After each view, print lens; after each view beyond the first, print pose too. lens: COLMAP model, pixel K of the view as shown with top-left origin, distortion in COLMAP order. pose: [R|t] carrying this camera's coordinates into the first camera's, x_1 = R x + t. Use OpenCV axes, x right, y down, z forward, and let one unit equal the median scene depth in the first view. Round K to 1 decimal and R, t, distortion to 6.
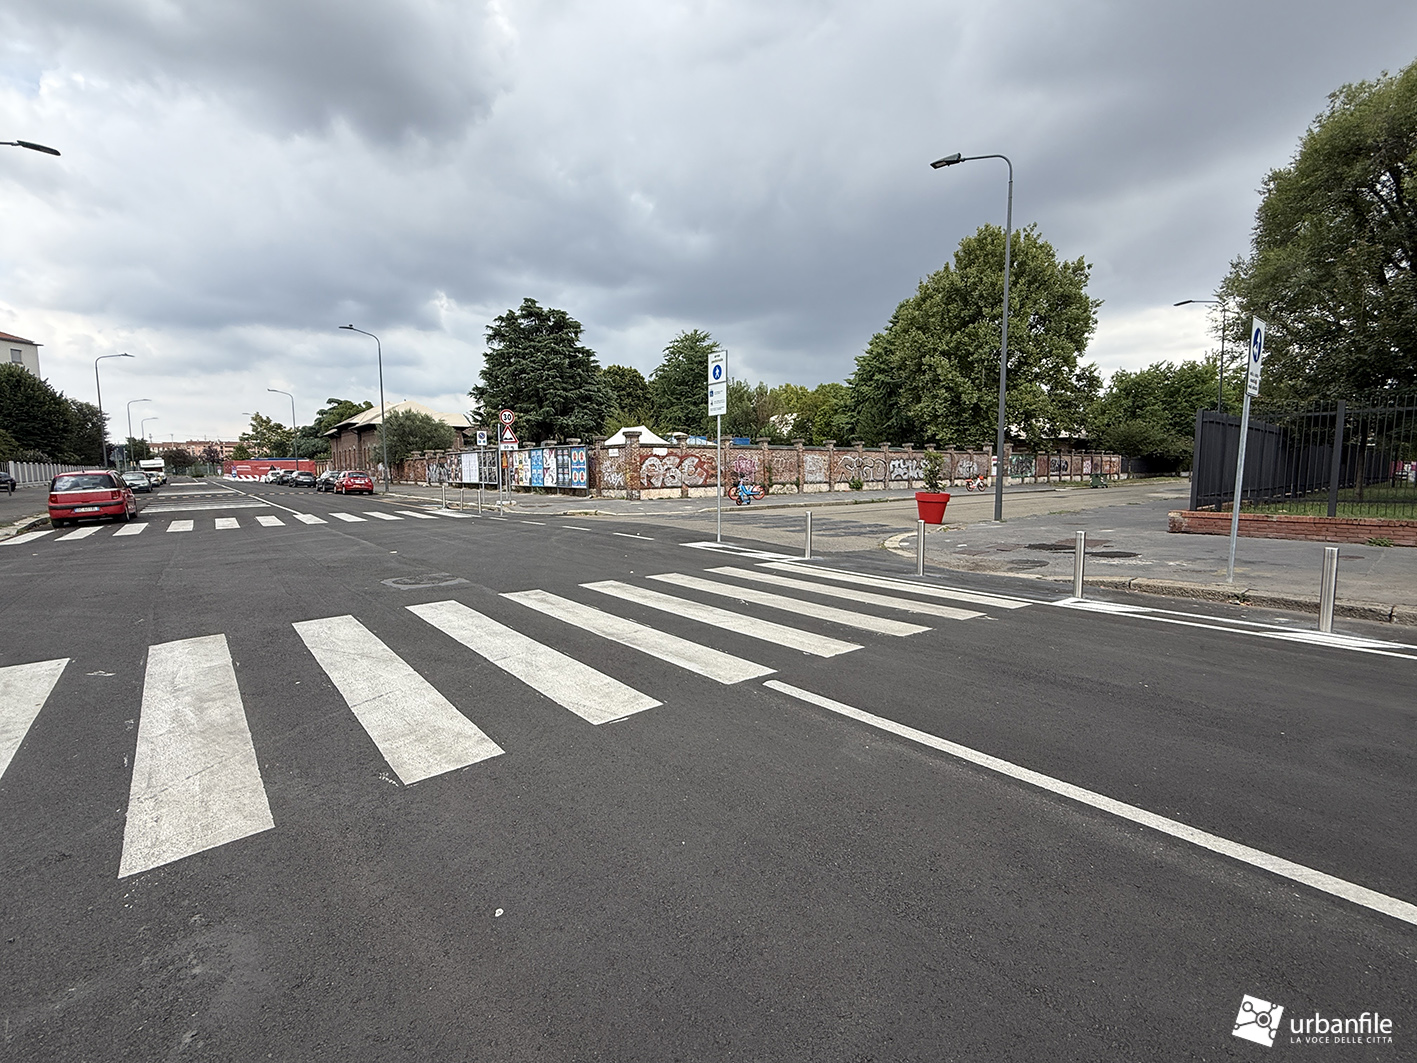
lens RADIAL K [[641.9, 0, 708.5], [0, 641.9, 531.5], [0, 0, 1]] dist [-0.002092, -0.000121]
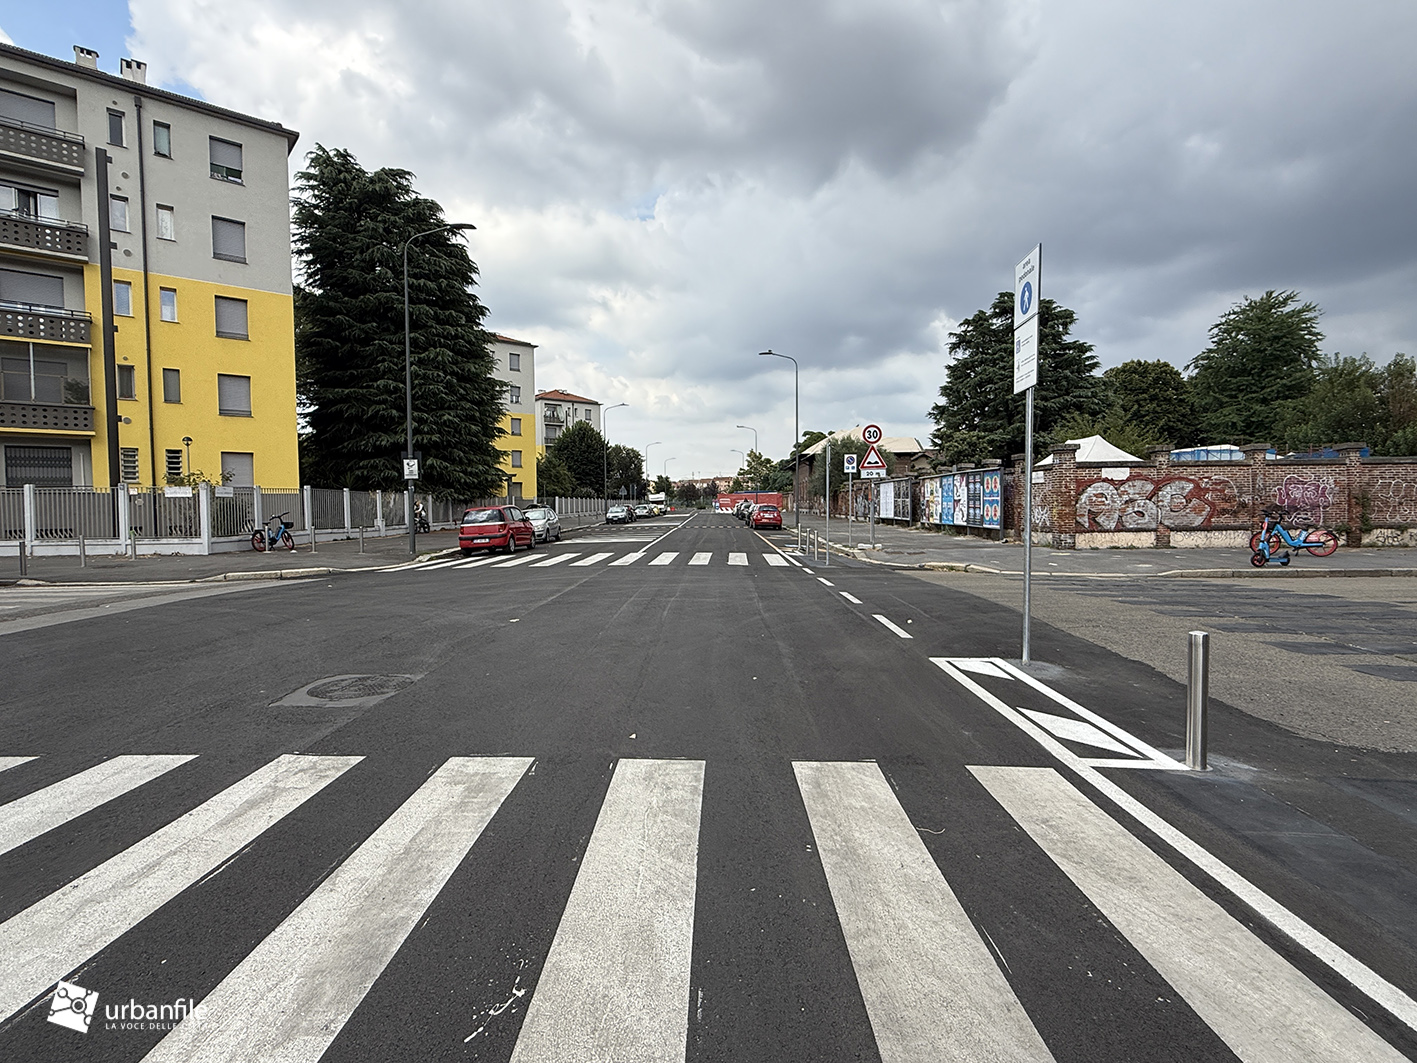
lens RADIAL K [[713.0, 0, 708.5], [0, 713.0, 531.5], [0, 0, 1]] dist [0.006798, -0.000887]
pose [[0.759322, 0.023261, -0.650300, 0.059079], [-0.057636, 0.997837, -0.031605, -0.016558], [0.648158, 0.061479, 0.759020, 0.155362]]
